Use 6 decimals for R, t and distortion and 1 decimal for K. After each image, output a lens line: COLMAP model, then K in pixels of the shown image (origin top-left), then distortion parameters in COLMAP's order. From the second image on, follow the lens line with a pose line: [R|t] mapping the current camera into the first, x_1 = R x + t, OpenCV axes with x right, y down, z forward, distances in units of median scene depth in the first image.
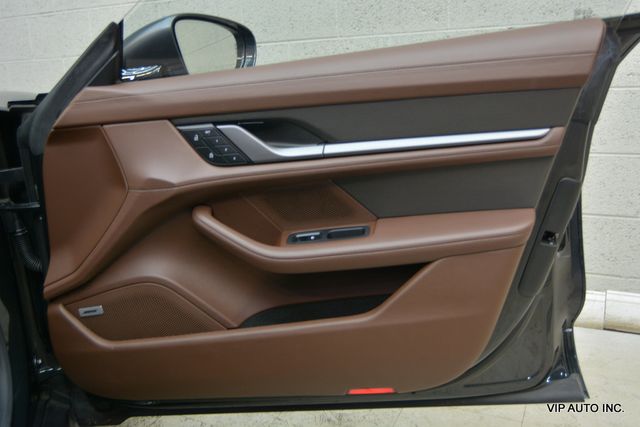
lens RADIAL K [[588.6, 0, 317.5], [0, 588.6, 216.0], [0, 0, 1]] dist [-0.023646, -0.001443]
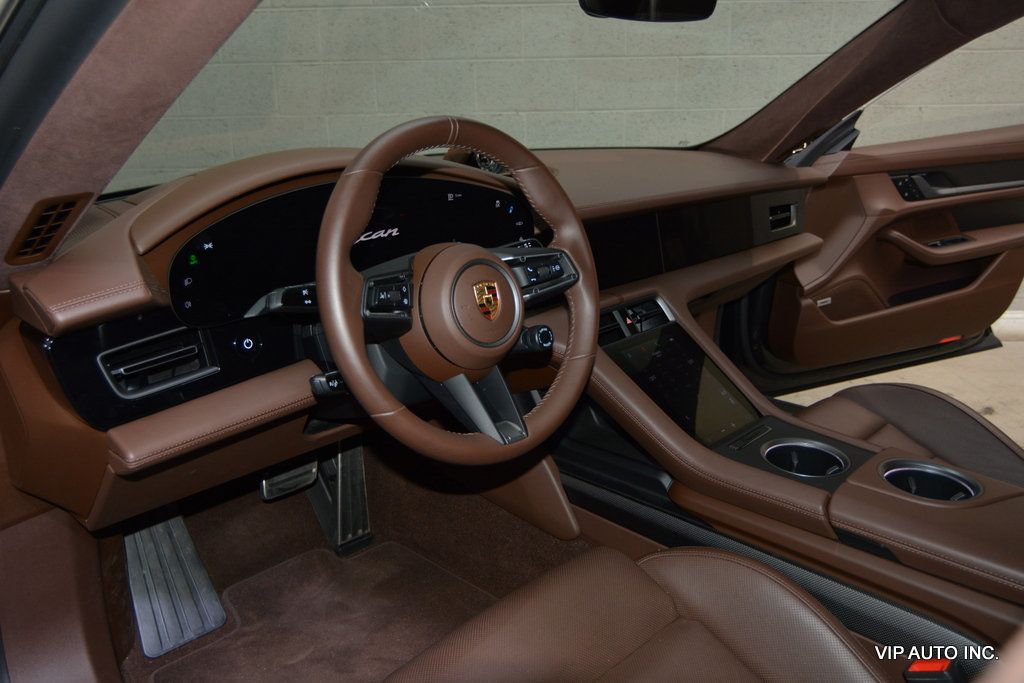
lens RADIAL K [[792.5, 0, 512.3], [0, 792.5, 340.6], [0, 0, 1]] dist [-0.028586, 0.004656]
pose [[0.901644, -0.086874, 0.423663, -2.133777], [0.081432, 0.996198, 0.030969, 0.145789], [-0.424743, 0.006576, 0.905290, -0.515246]]
